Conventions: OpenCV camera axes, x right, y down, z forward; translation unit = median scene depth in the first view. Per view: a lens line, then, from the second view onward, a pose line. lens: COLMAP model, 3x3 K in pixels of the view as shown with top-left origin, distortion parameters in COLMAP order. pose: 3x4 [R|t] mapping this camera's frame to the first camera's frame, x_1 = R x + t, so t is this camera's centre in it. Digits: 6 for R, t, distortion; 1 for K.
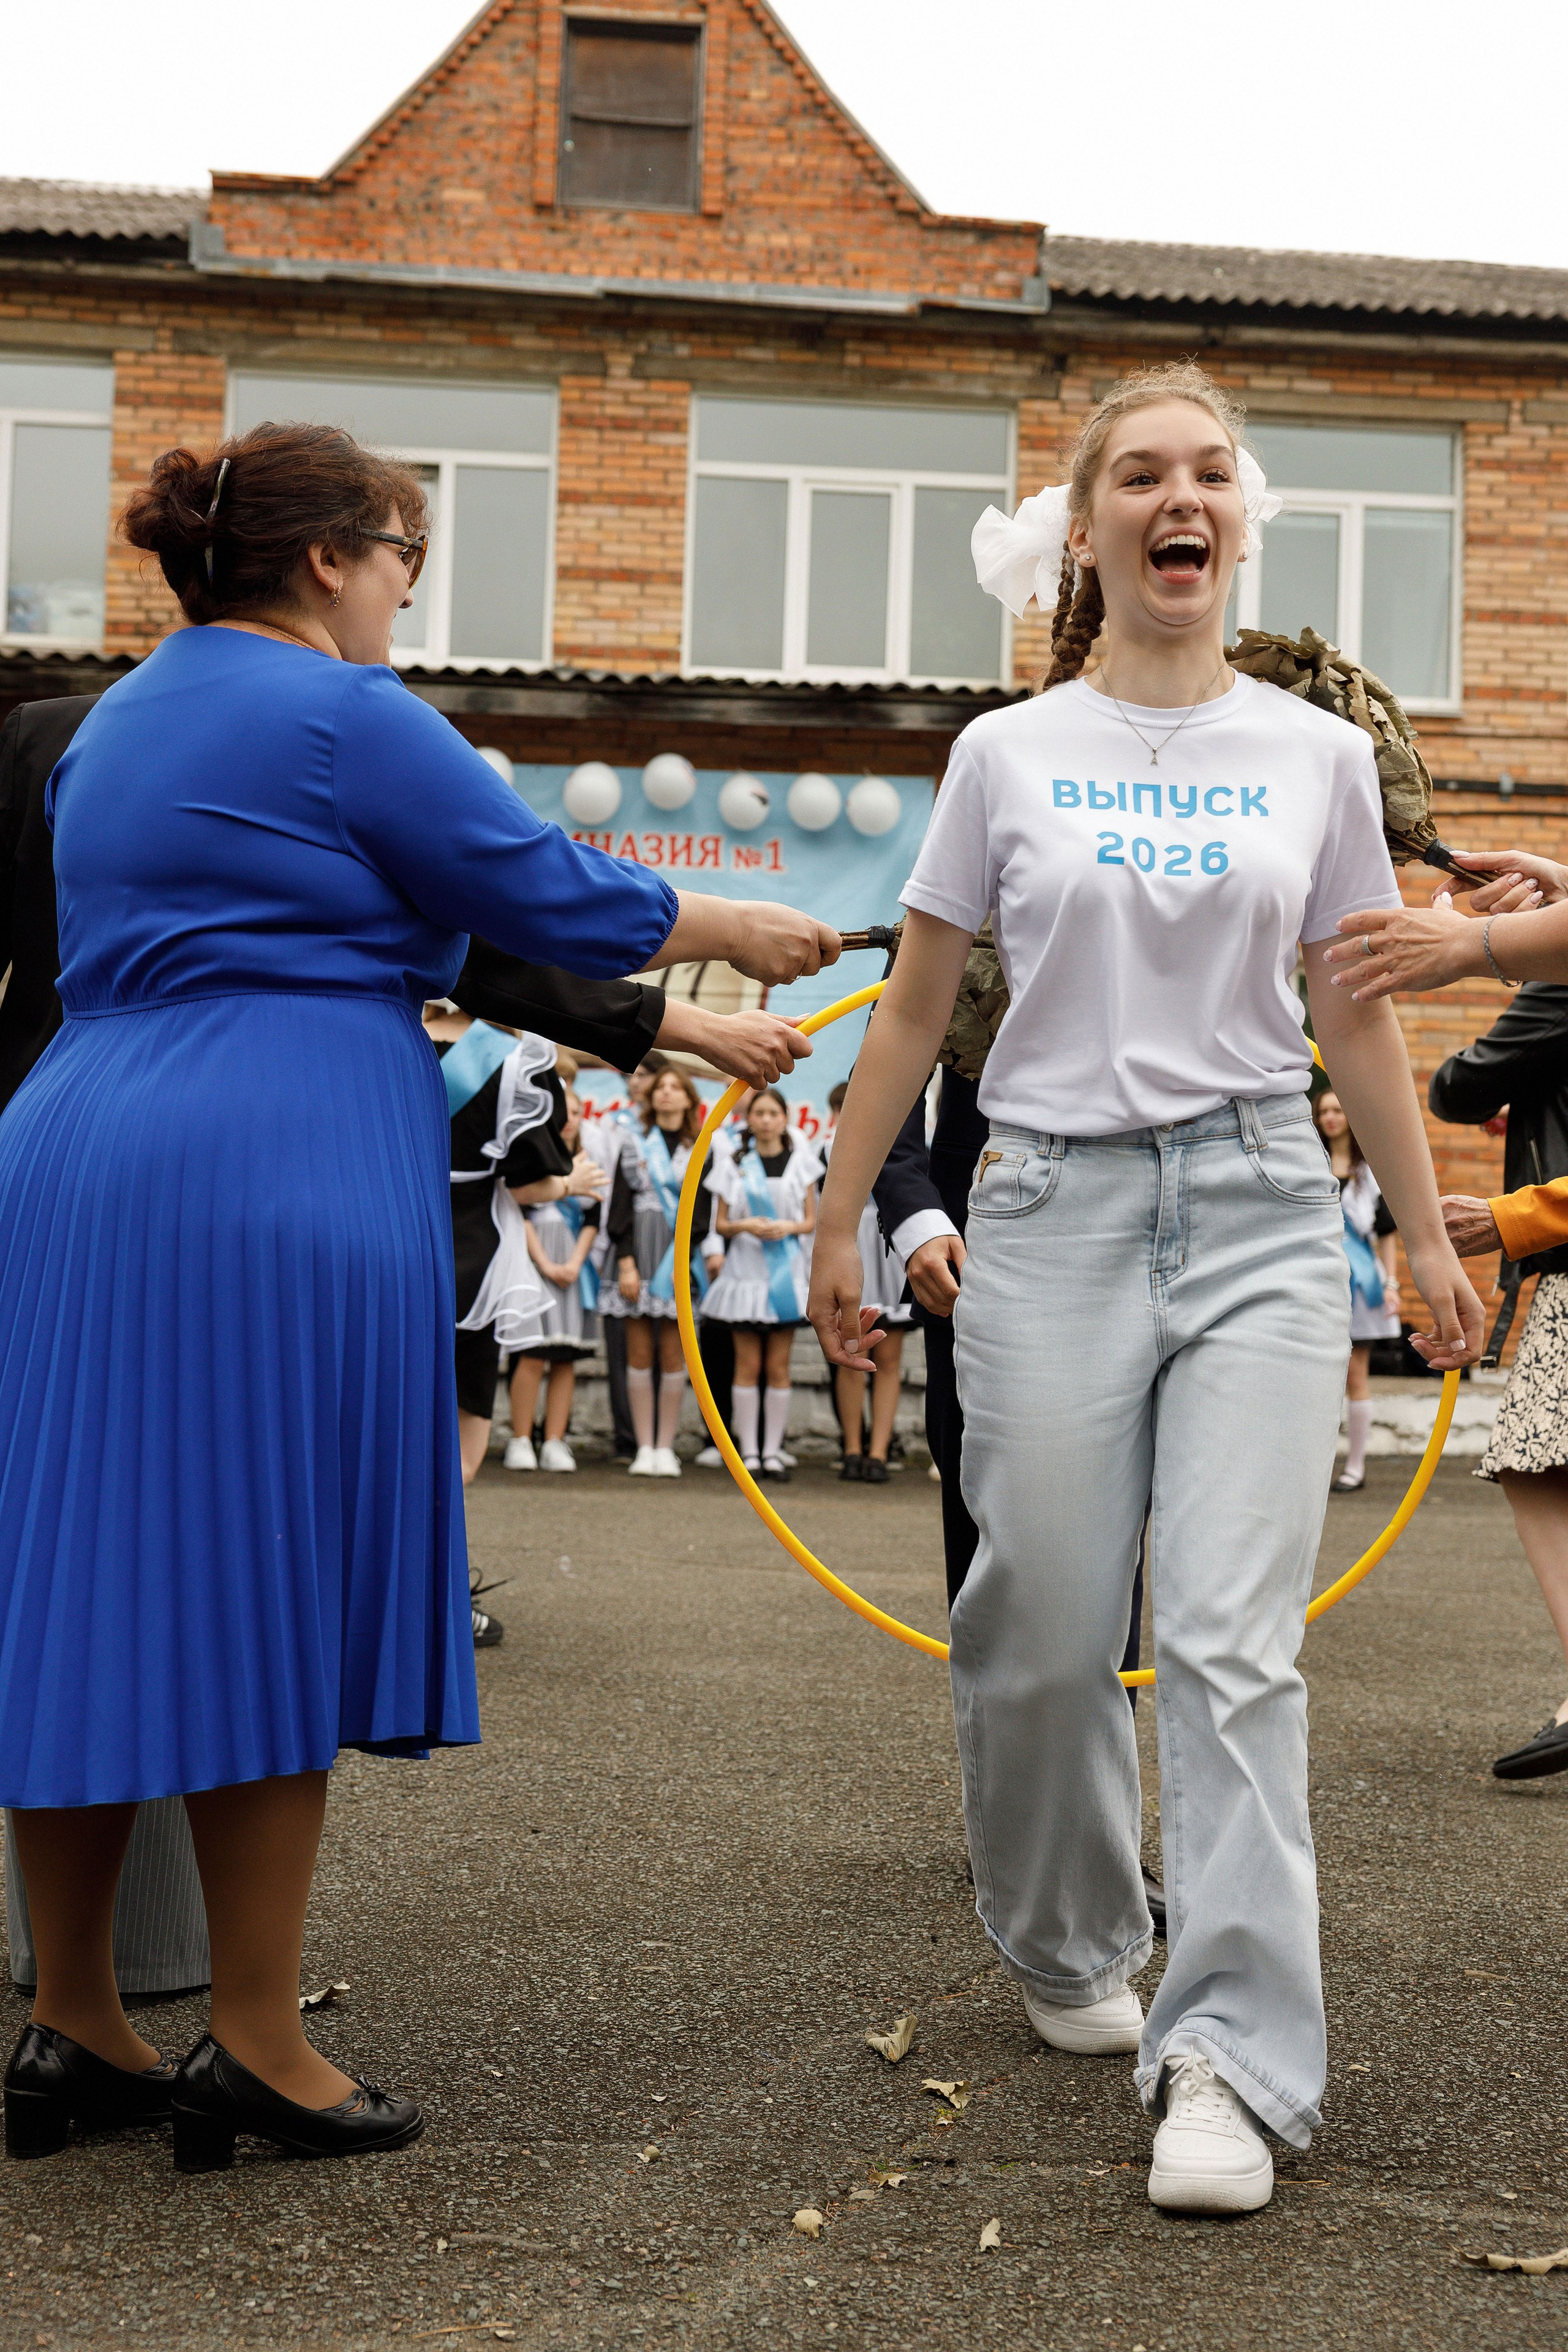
lens RADIAL K [[3014.6, 0, 772.8], [0, 3014.6, 1168.9], [0, 0, 1]] dist [0.018263, 0.000000]
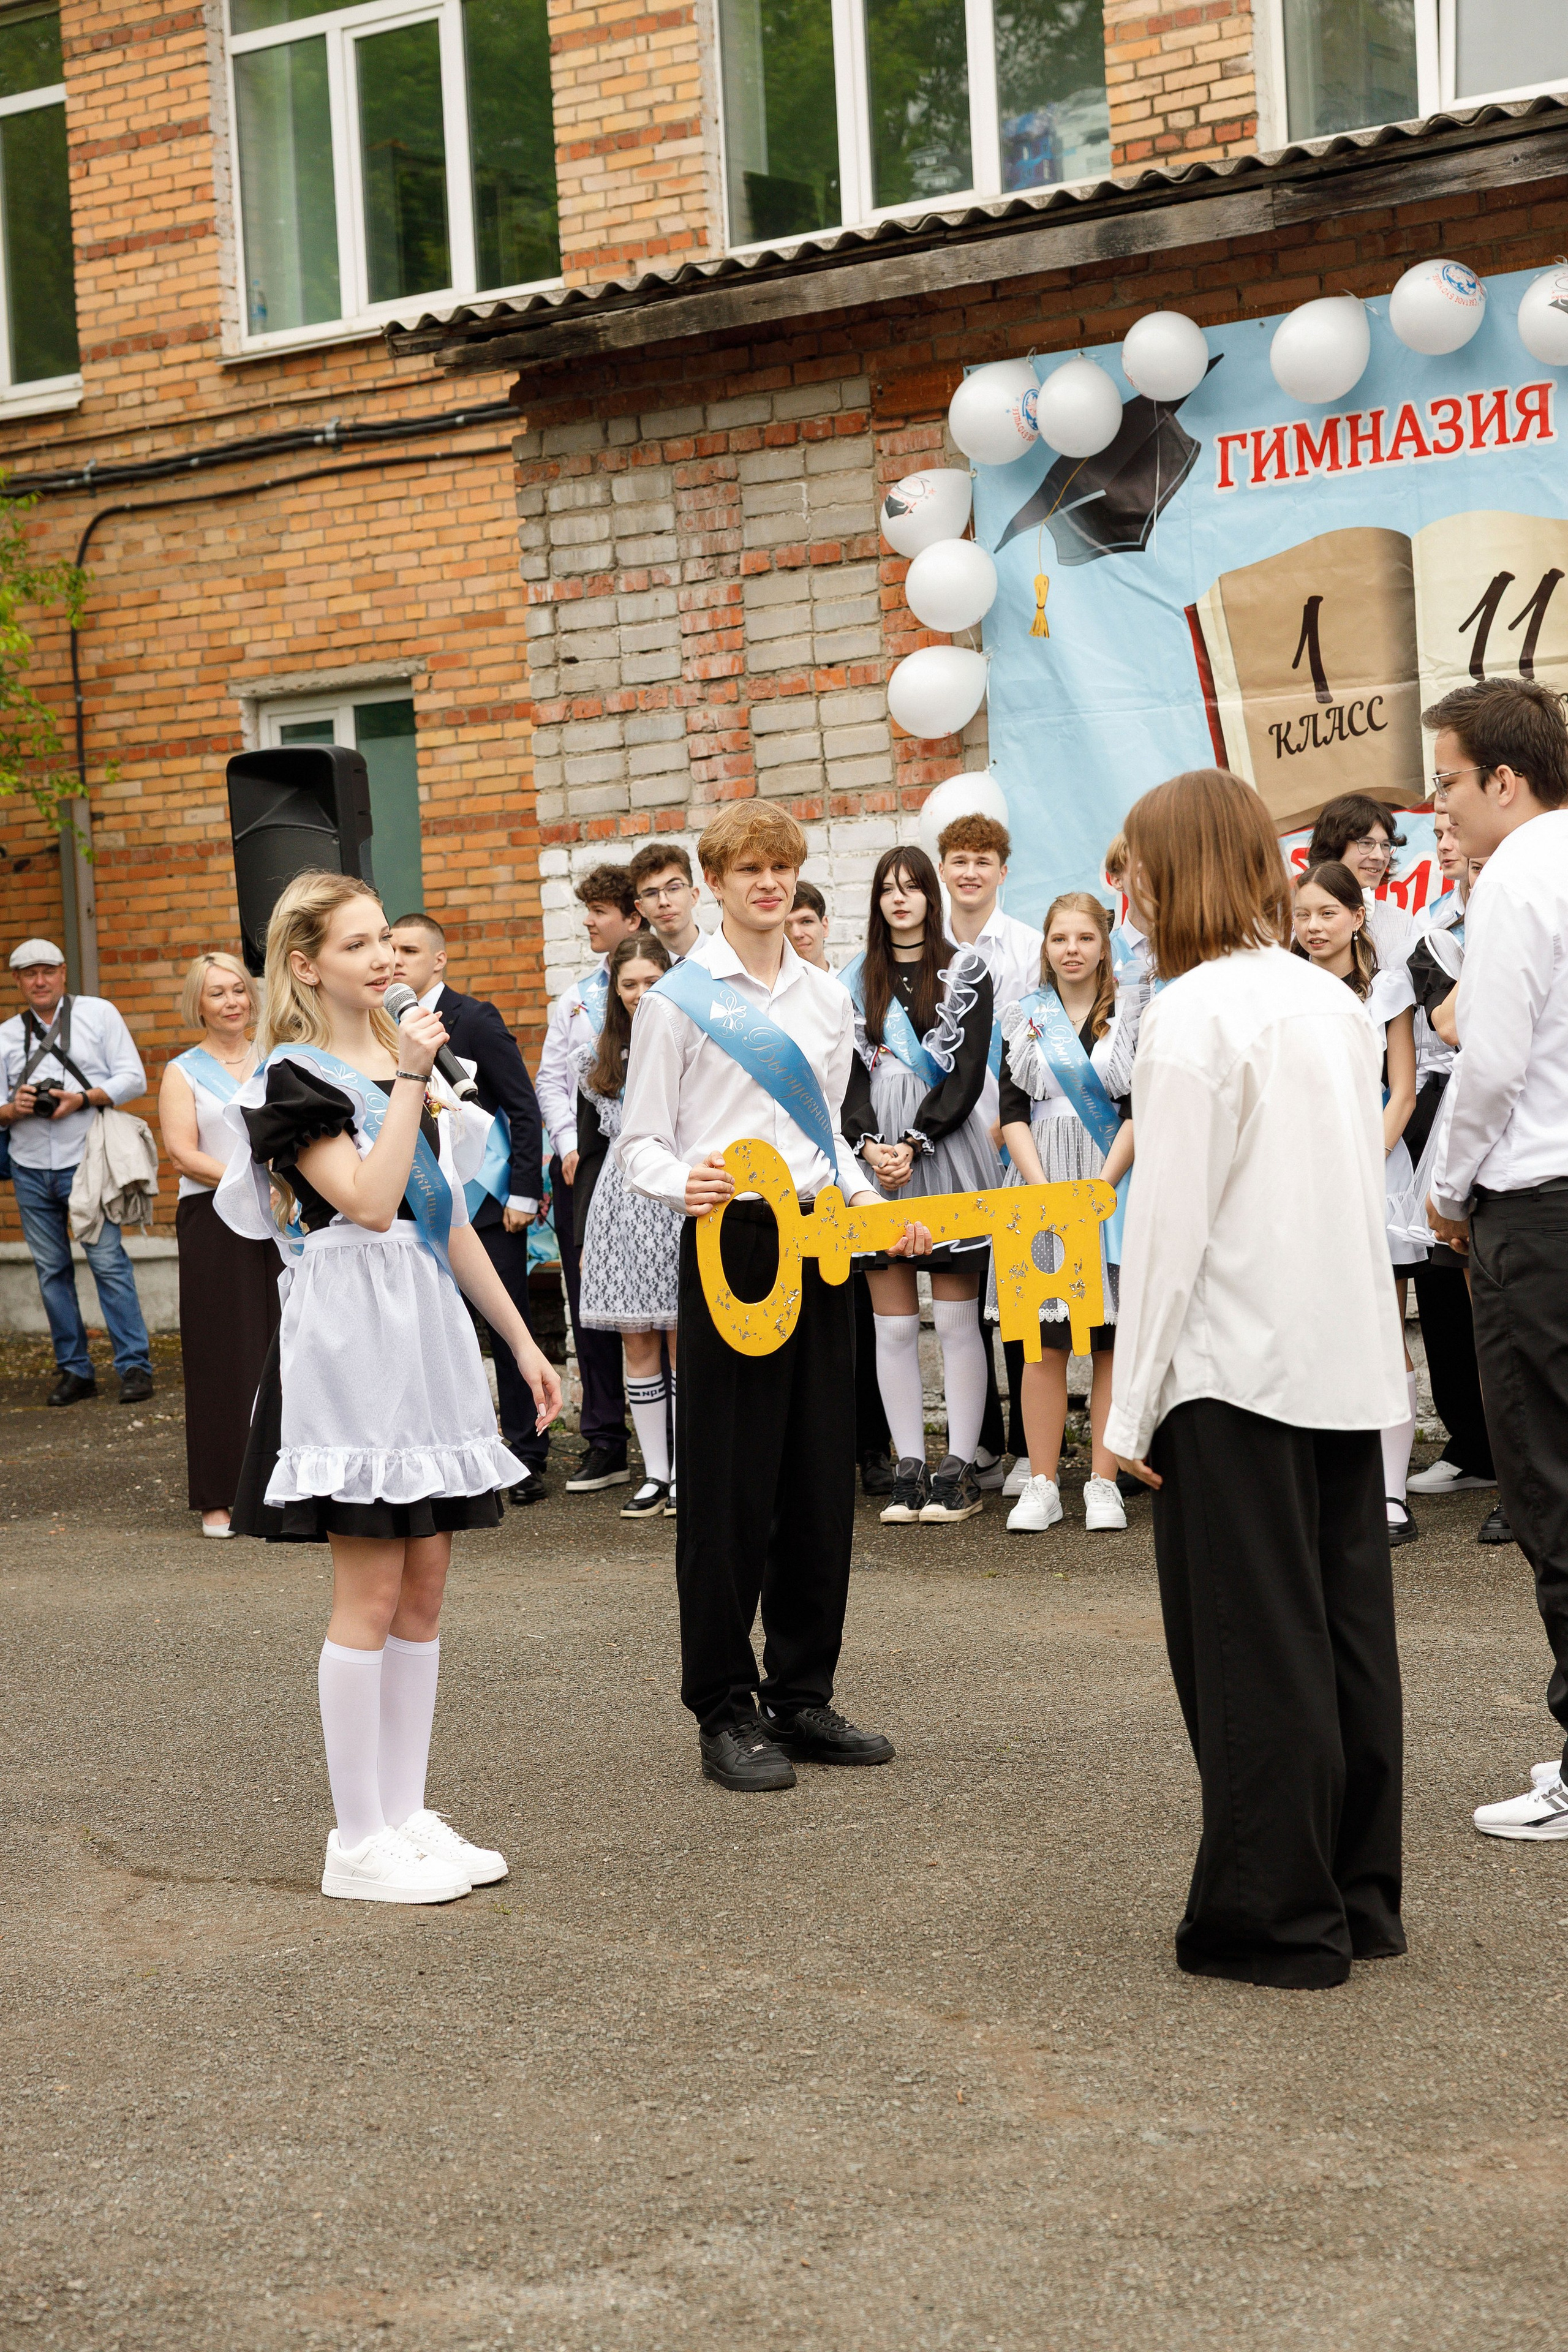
lens RADIAL K [[4186.1, 0, 774.9], [0, 4186.1, 1196.6], [0, 0, 1]] dist [0.037975, 0.000000]
pose [[0.772536, -0.049731, -0.633021, 0.291318], [0.113884, 0.991615, 0.061080, -0.017311], [0.624675, -0.119278, 0.771721, 0.214400]]
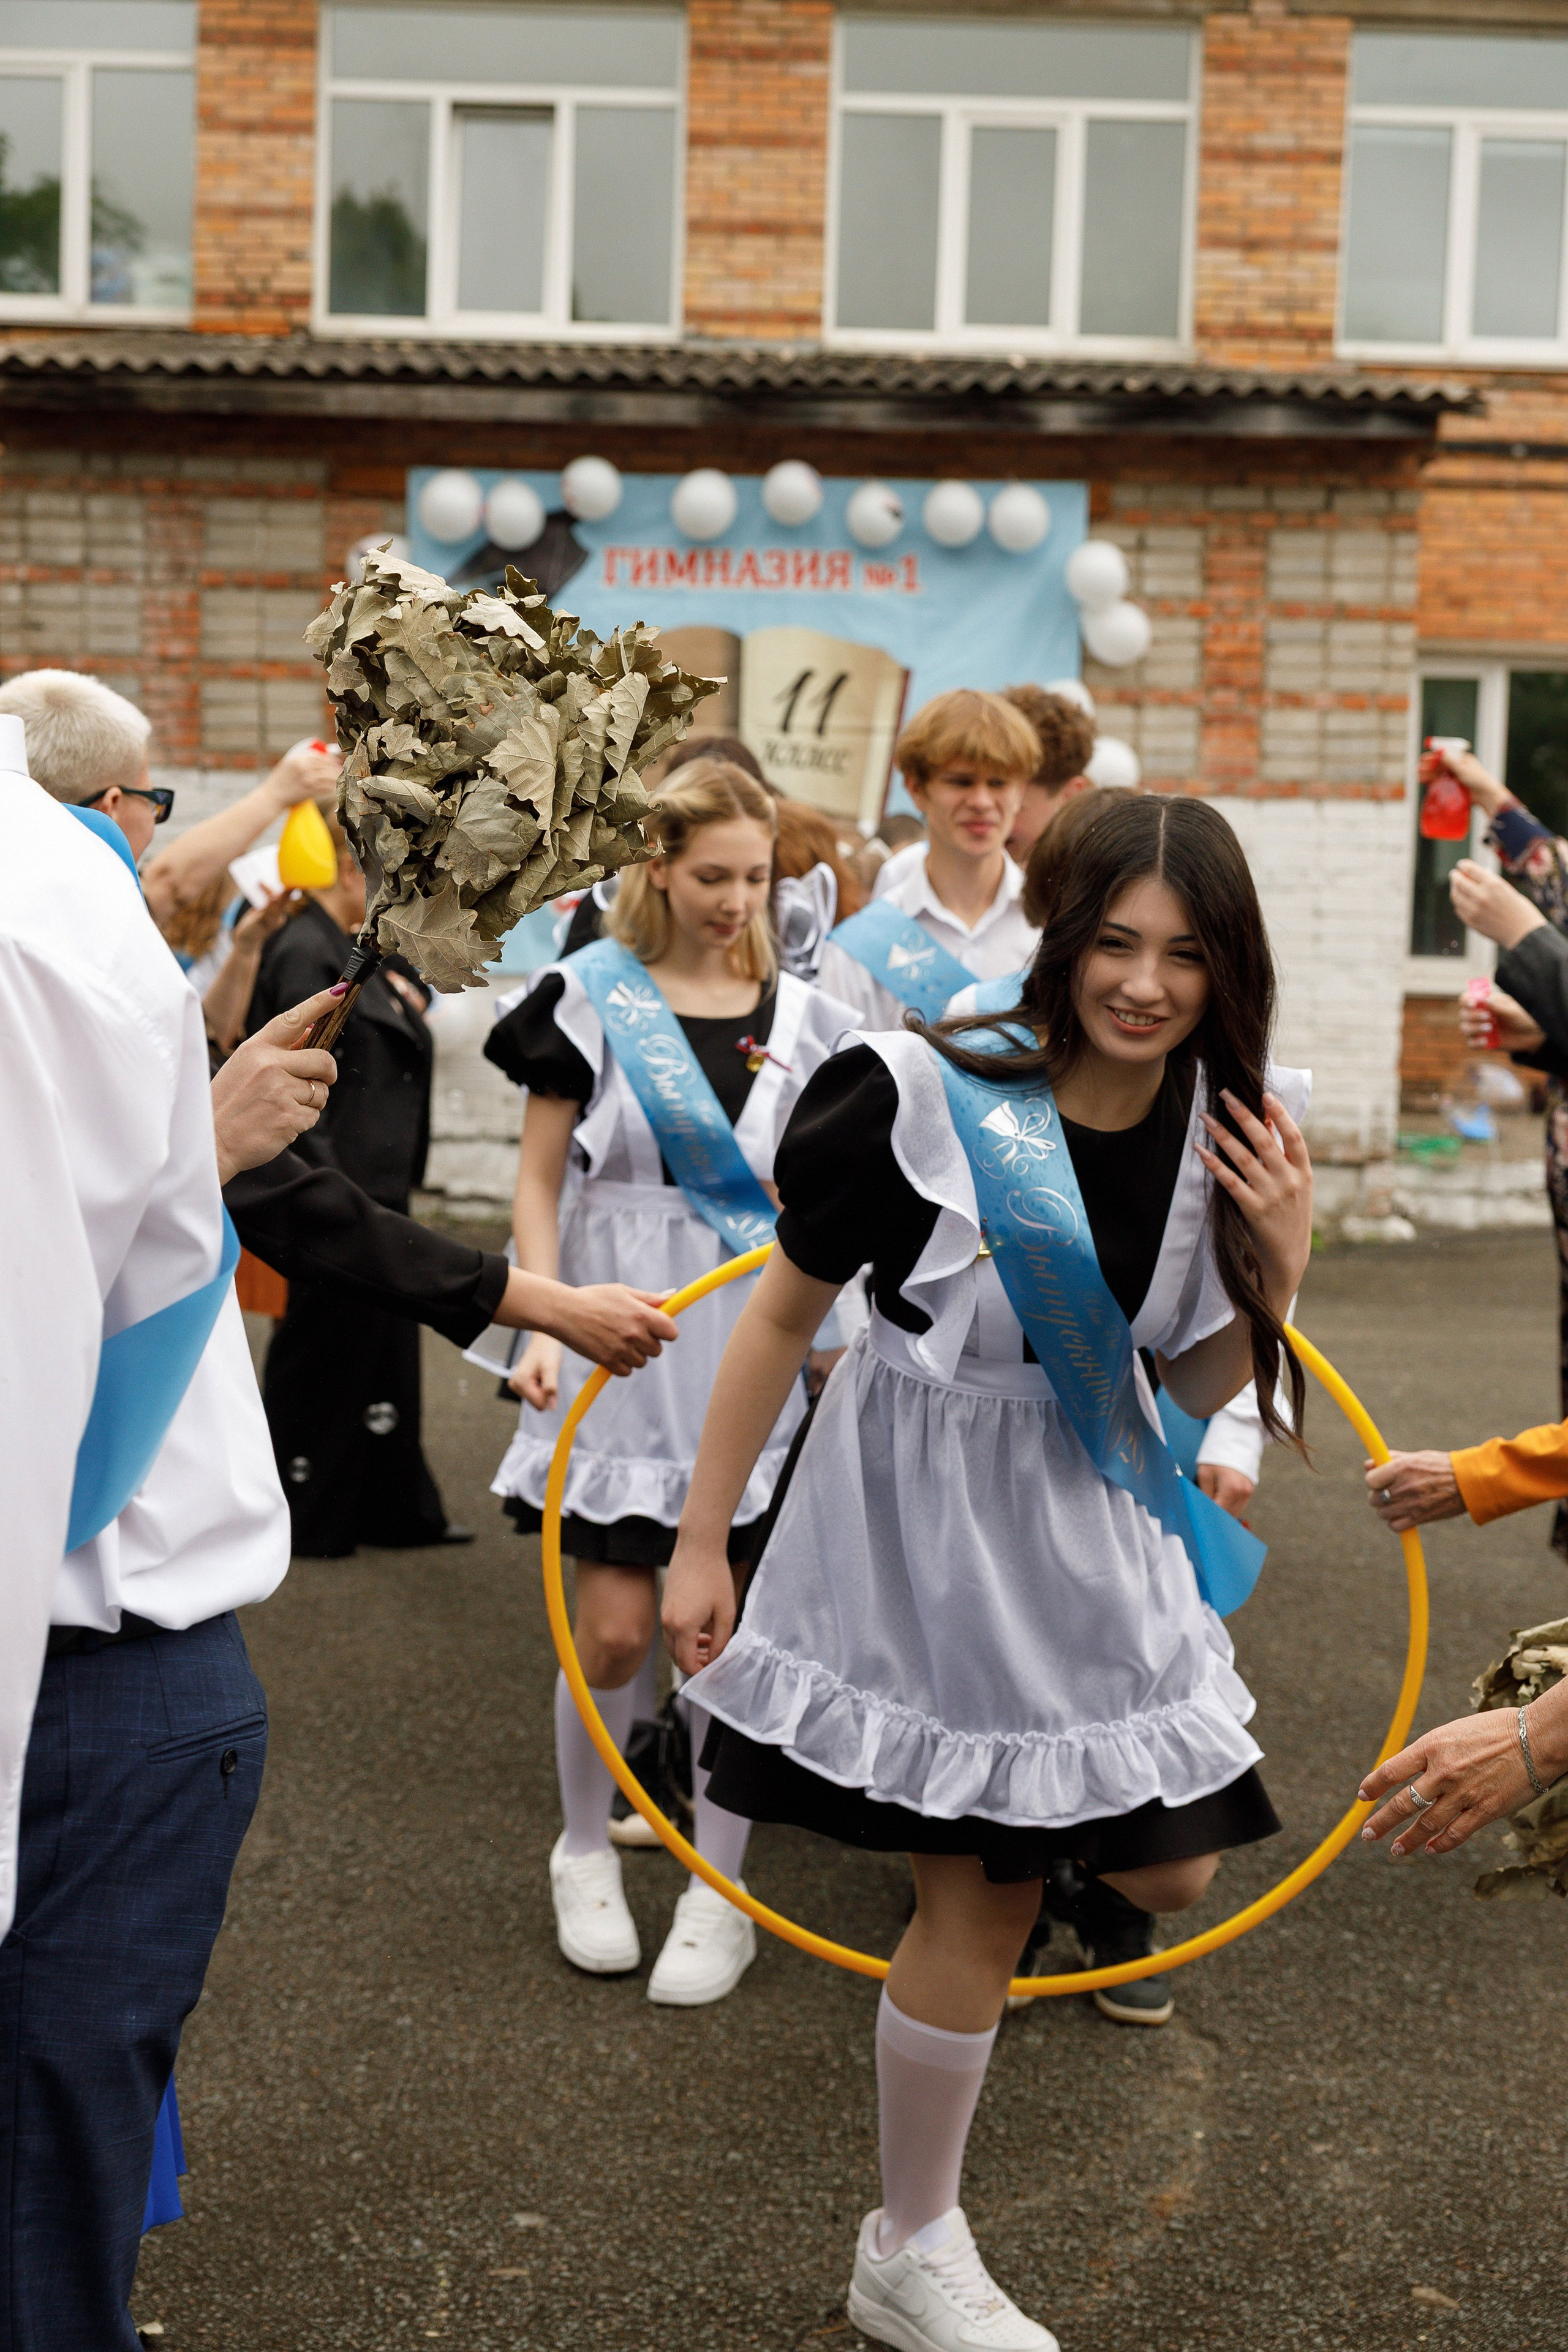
lens RADIAL K [[3200.3, 0, 773.8], [0, 3200.3, 1174.5], [0, 0, 1]] dist [0.022684, 0.000000]
pose [[0.997769, 0.002327, -0.066727, 0.019511], [0.005992, 0.992239, 0.124204, -0.035119], [0.066499, -0.124327, 0.990010, 0.015574]]
